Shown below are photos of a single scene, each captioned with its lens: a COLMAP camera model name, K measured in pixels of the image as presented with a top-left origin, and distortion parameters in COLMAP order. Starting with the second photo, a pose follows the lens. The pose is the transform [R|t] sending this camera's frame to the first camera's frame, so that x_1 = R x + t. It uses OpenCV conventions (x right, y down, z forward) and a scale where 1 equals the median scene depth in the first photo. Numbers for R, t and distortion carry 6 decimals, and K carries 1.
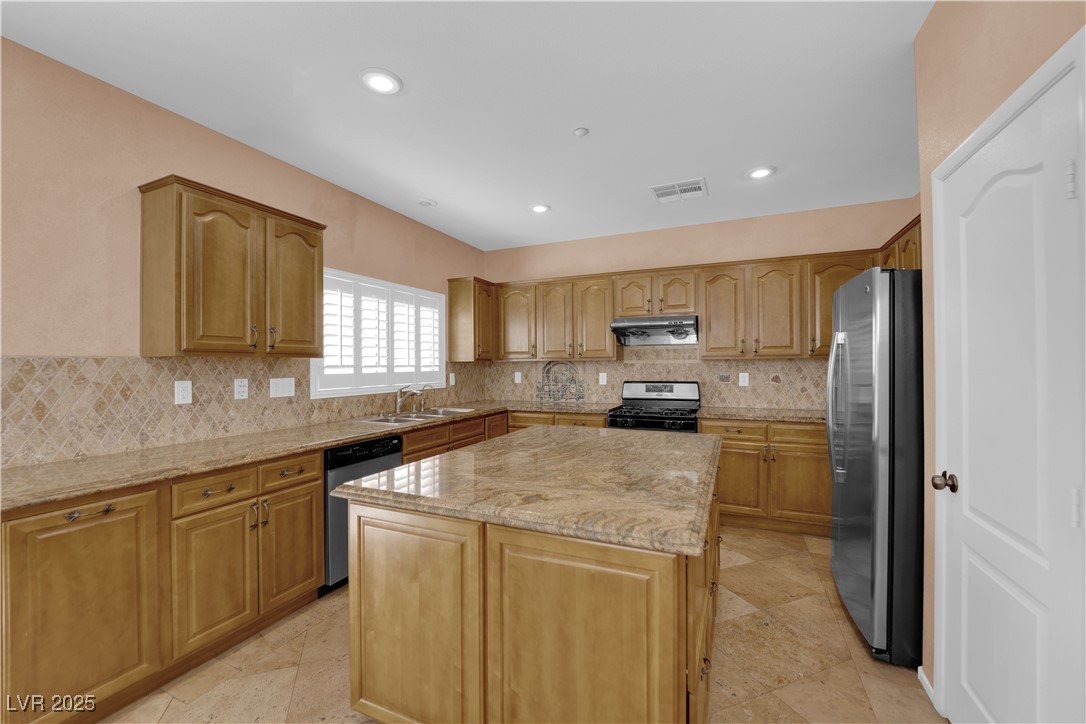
lens RADIAL K [[438.6, 0, 538.9], [0, 438.6, 360.5], [0, 0, 1]] dist [-0.021462, 0.001623]
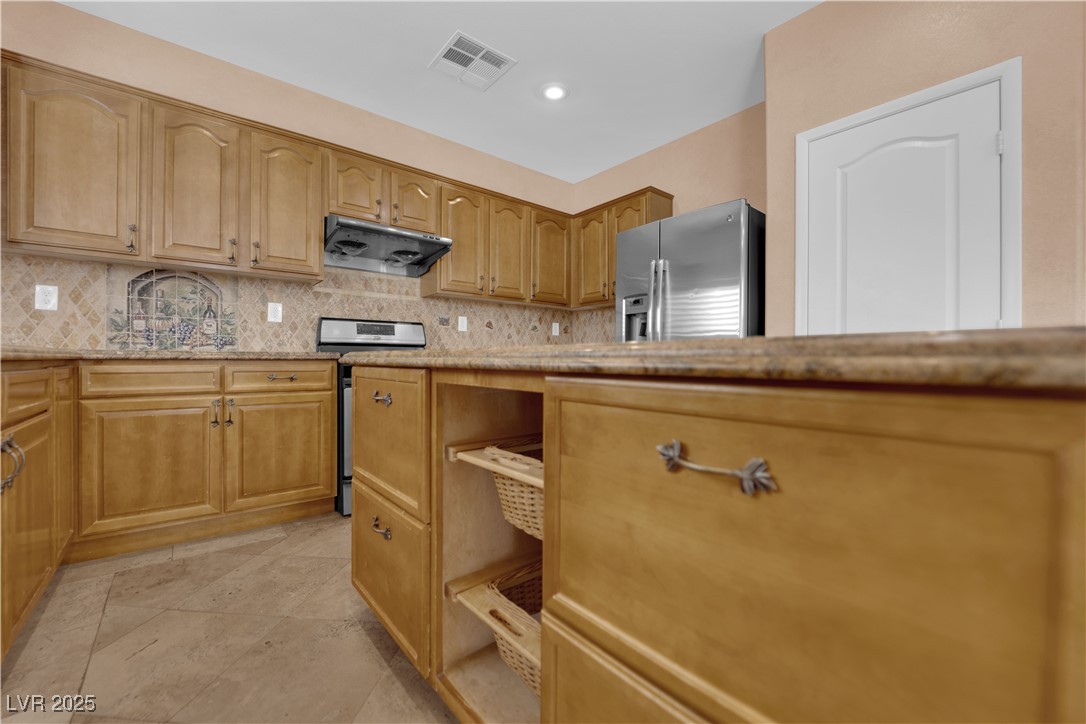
lens RADIAL K [[438.6, 0, 546.0], [0, 438.6, 364.1], [0, 0, 1]] dist [-0.021462, 0.001623]
pose [[0.430985, 0.001962, 0.902357, -0.256328], [-0.014969, 0.999876, 0.004976, 0.113407], [-0.902235, -0.015652, 0.430961, 0.432334]]
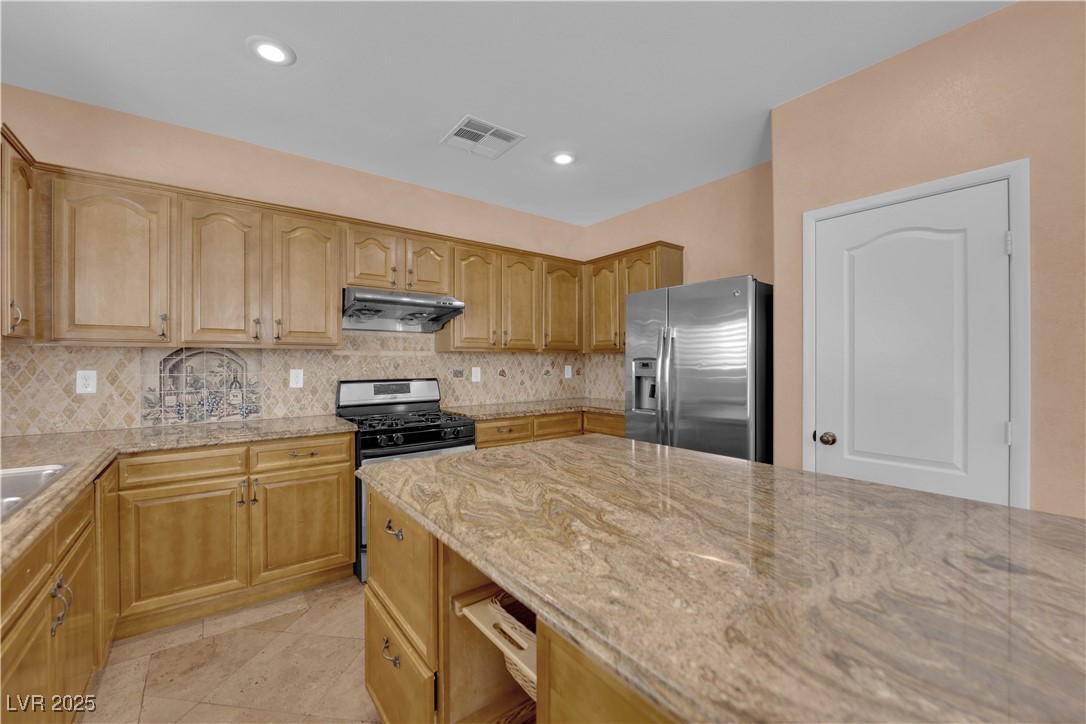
lens RADIAL K [[438.6, 0, 546.2], [0, 438.6, 362.9], [0, 0, 1]] dist [-0.021462, 0.001623]
pose [[0.466349, 0.003260, 0.884595, -0.264163], [-0.009505, 0.999954, 0.001326, 0.015902], [-0.884550, -0.009027, 0.466358, 0.417342]]
